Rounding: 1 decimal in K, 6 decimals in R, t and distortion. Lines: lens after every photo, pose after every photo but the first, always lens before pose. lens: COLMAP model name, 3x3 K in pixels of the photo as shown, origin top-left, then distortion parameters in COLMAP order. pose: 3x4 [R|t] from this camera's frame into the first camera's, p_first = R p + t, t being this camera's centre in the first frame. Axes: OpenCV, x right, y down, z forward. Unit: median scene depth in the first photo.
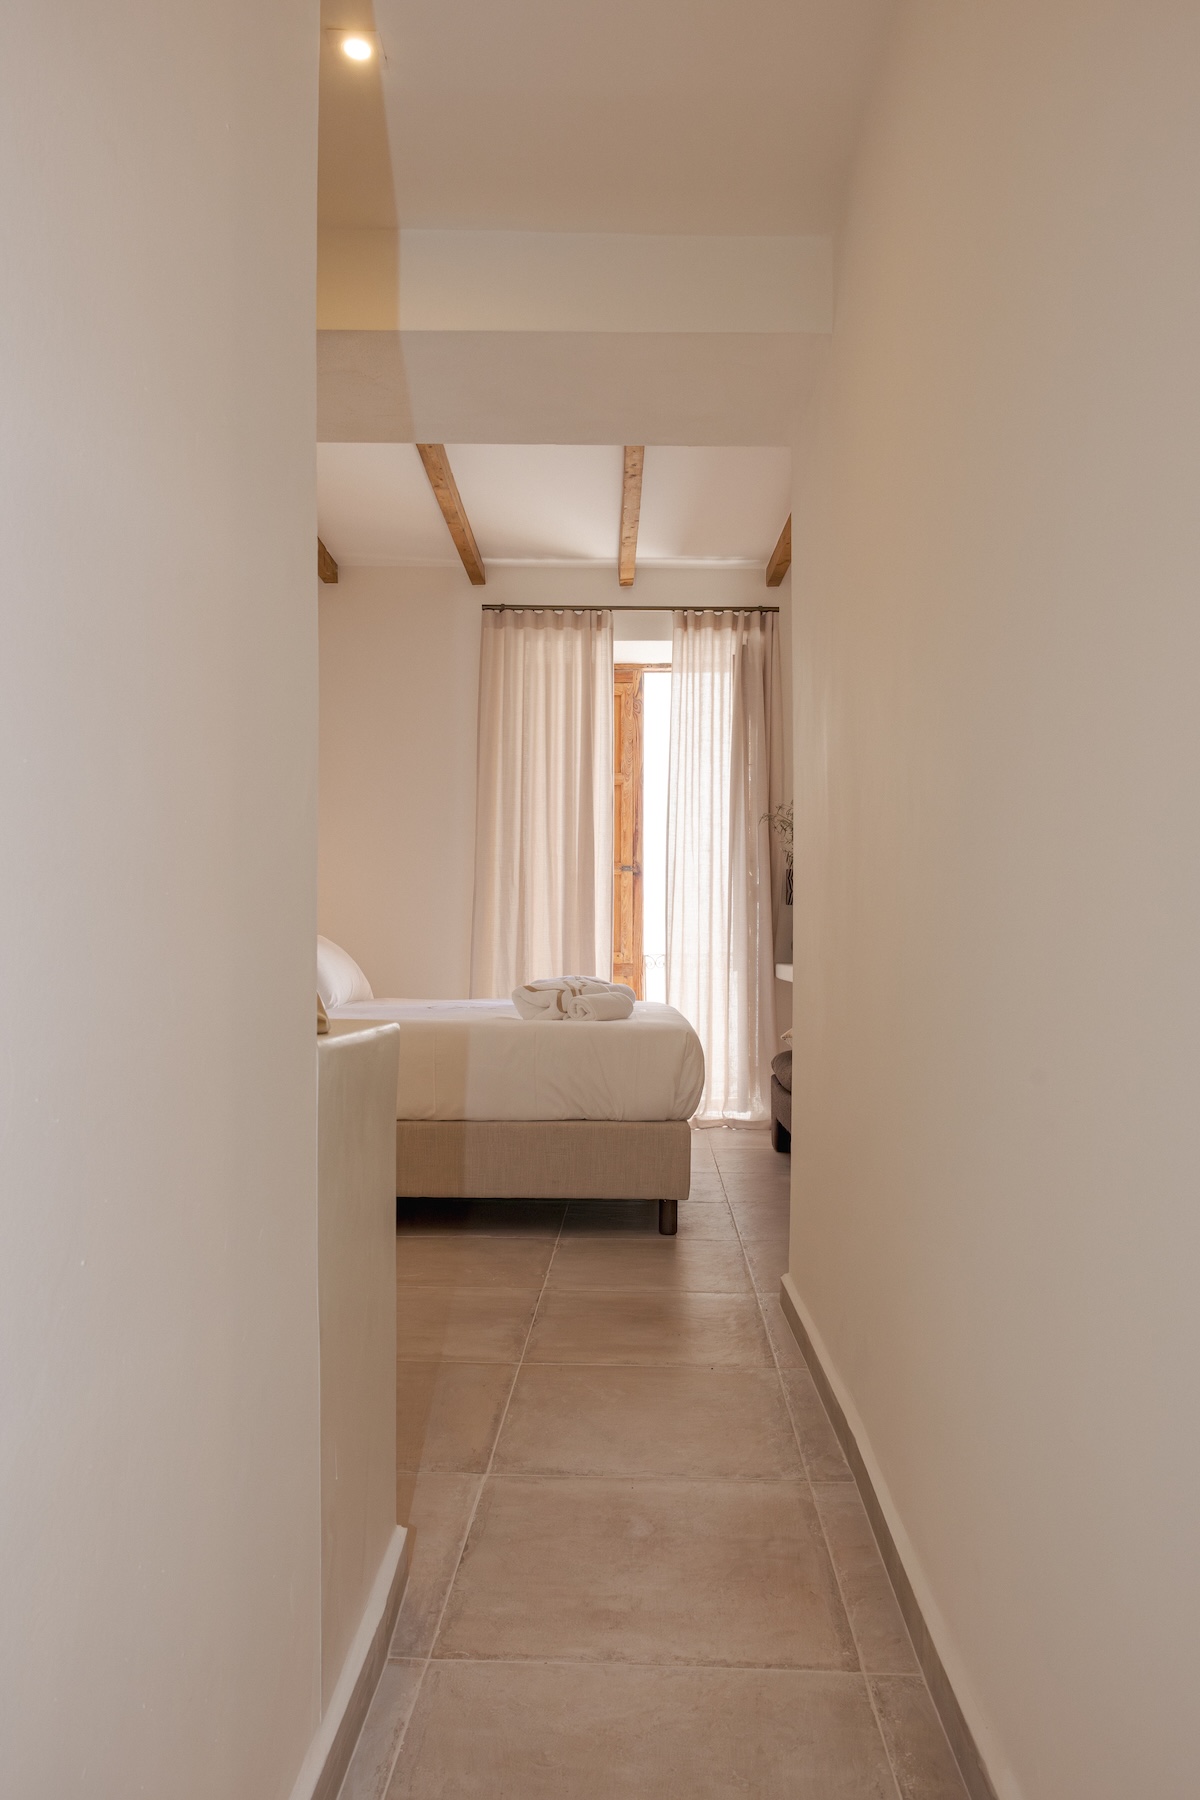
lens RADIAL K [[1239.7, 0, 602.3], [0, 1239.7, 918.4], [0, 0, 1]] dist [-0.005057, -0.007019]
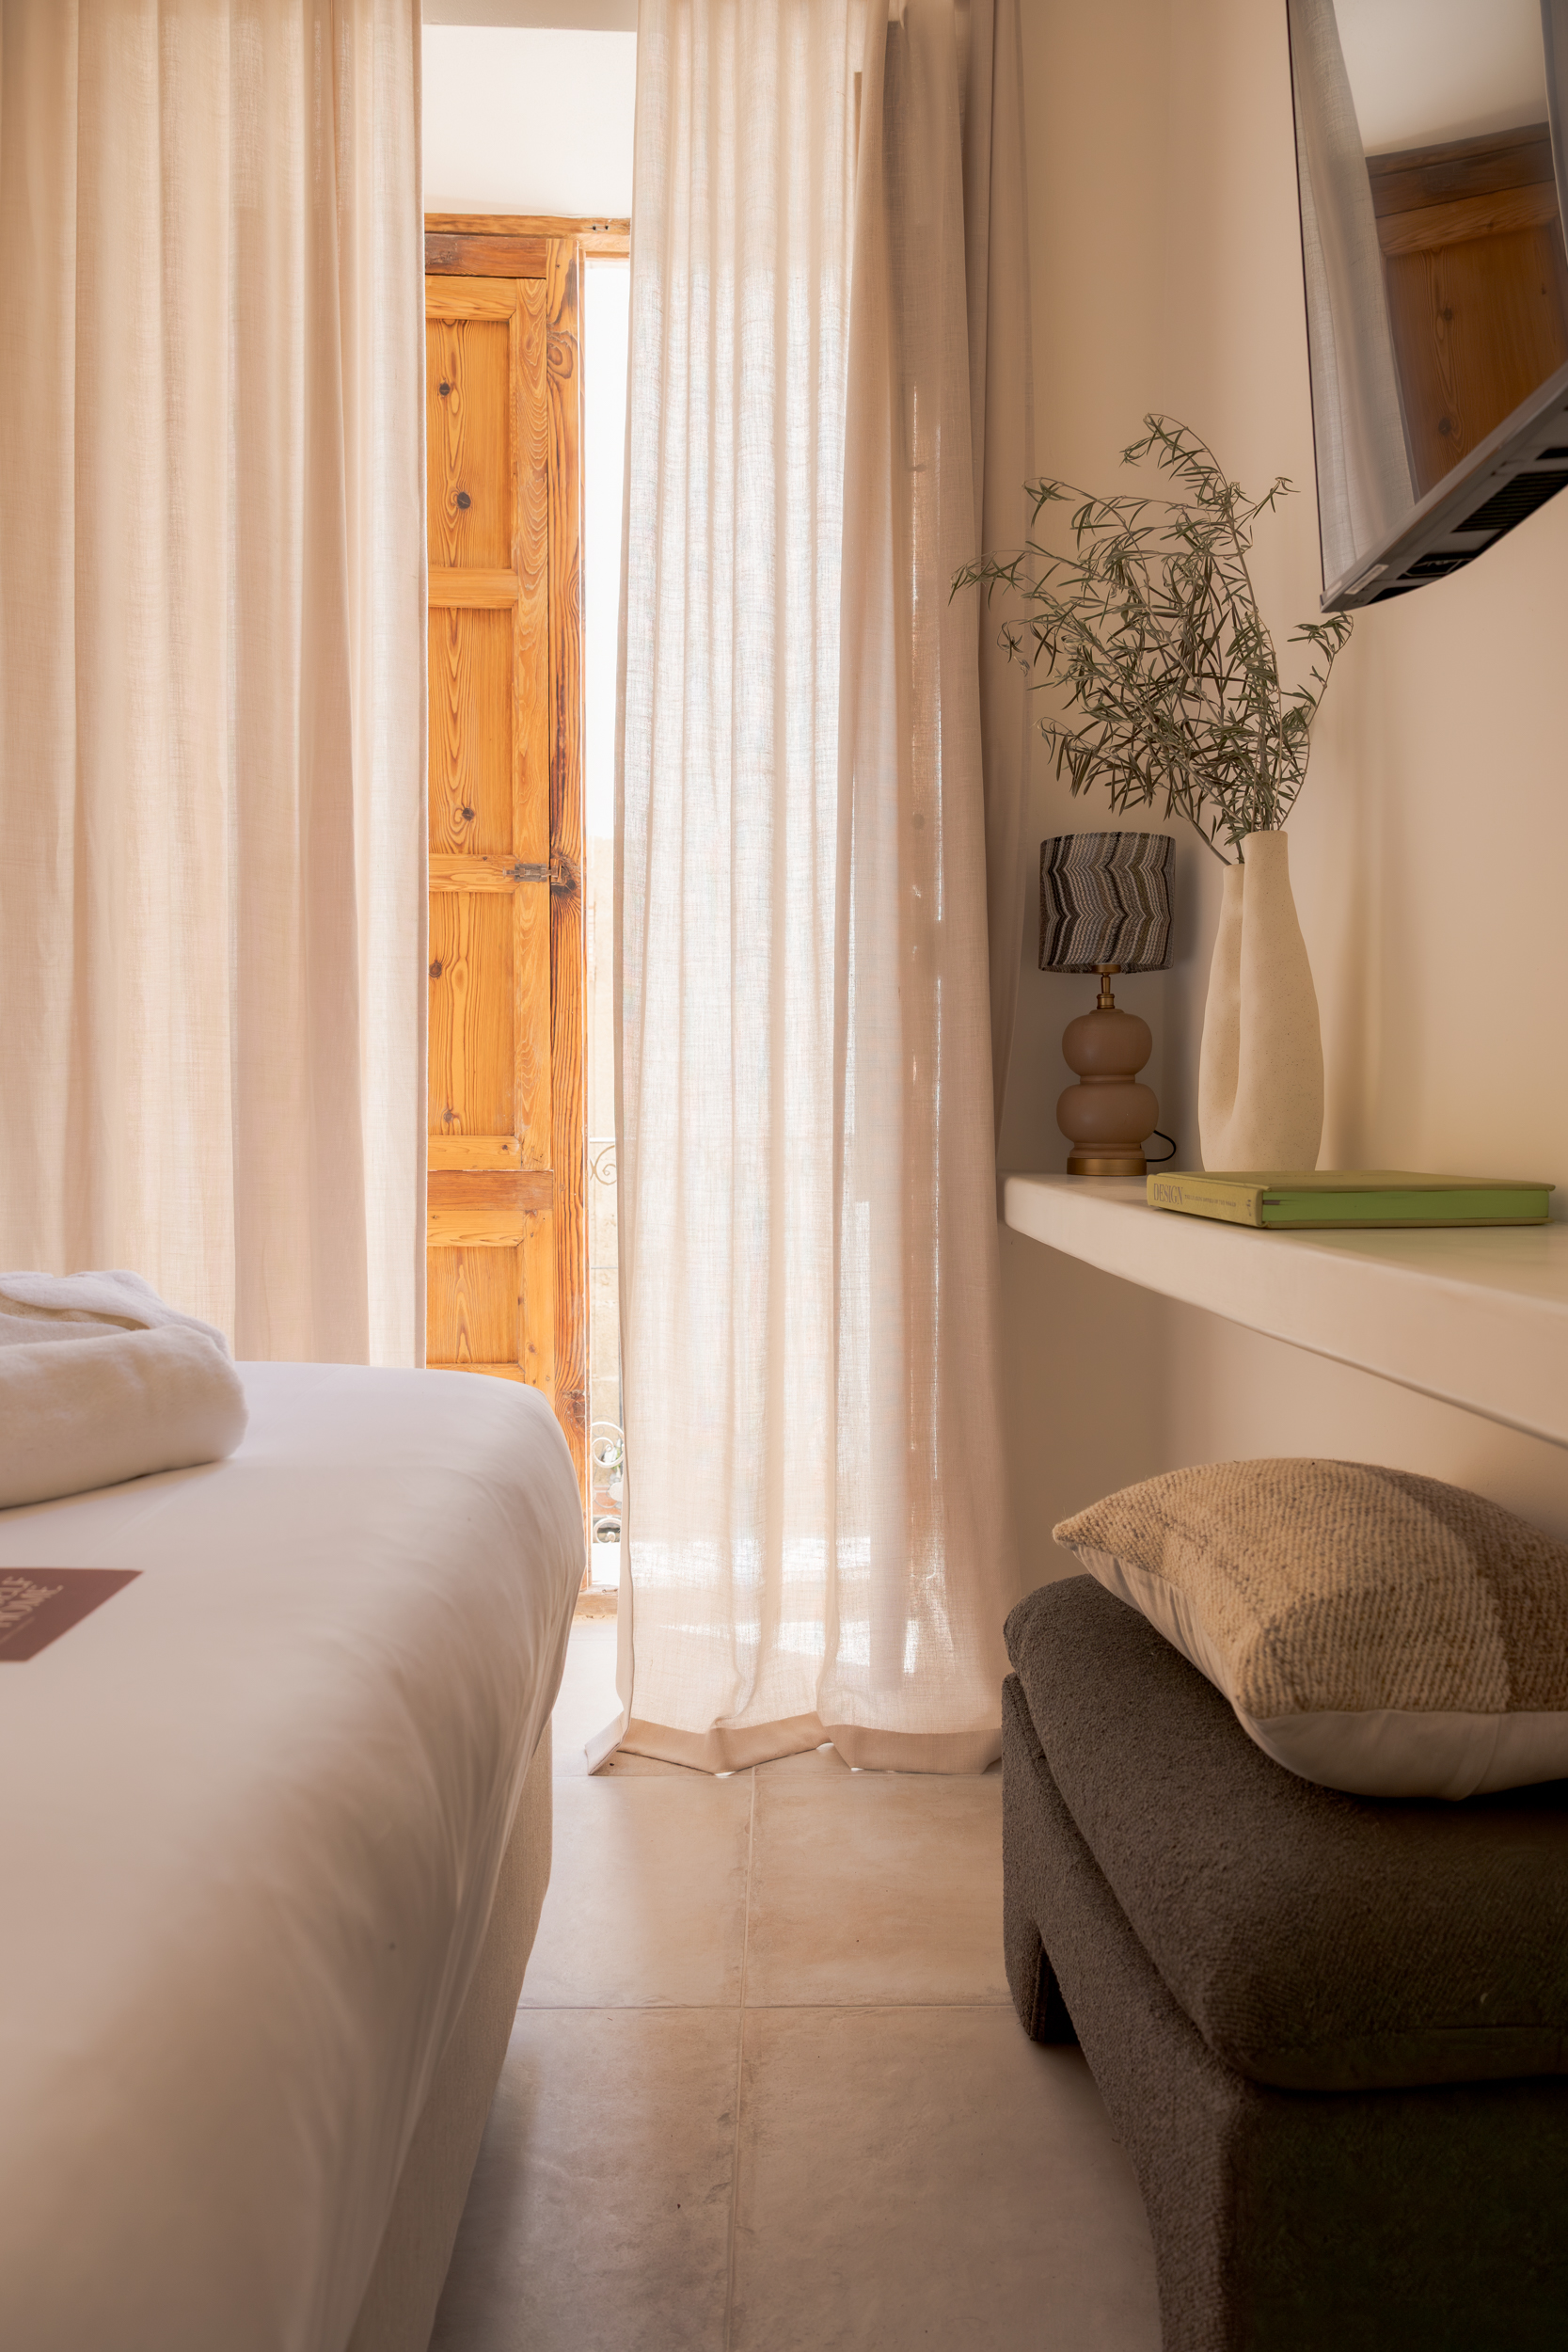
lens RADIAL K [[1619.8, 0, 787.0], [0, 1619.8, 1200.0], [0, 0, 1]] dist [-0.005057, -0.007019]
pose [[0.999229, -0.006192, 0.038776, 0.075101], [0.003409, 0.997440, 0.071424, 0.015469], [-0.039119, -0.071237, 0.996692, 0.626495]]
